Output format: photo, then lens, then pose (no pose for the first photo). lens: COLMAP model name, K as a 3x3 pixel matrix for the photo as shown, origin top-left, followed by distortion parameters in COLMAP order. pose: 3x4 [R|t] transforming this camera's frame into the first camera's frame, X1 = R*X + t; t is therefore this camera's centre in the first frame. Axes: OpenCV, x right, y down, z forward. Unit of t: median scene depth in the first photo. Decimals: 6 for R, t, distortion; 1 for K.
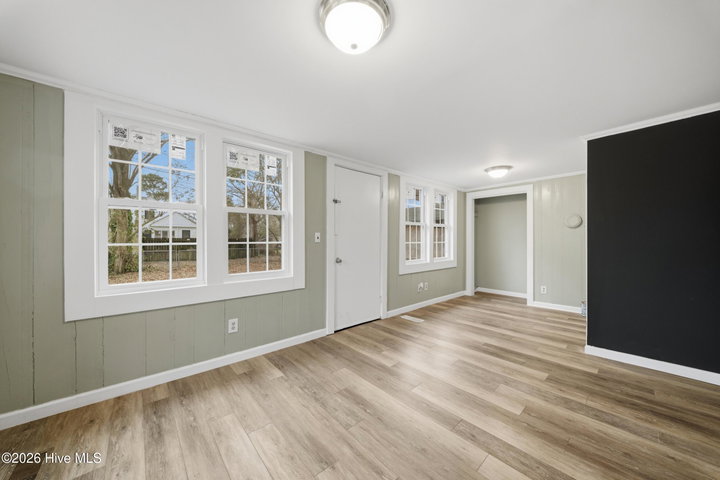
lens RADIAL K [[254.3, 0, 357.9], [0, 254.3, 238.3], [0, 0, 1]] dist [0.013001, -0.008185]
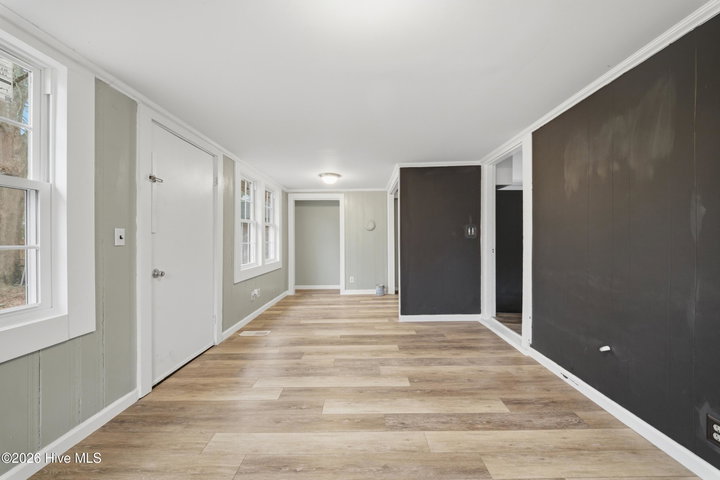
lens RADIAL K [[254.3, 0, 357.9], [0, 254.3, 238.3], [0, 0, 1]] dist [0.013001, -0.008185]
pose [[0.665739, -0.001904, 0.746182, -0.224997], [0.003037, 0.999995, -0.000157, 0.001480], [-0.746179, 0.002371, 0.665741, 0.208759]]
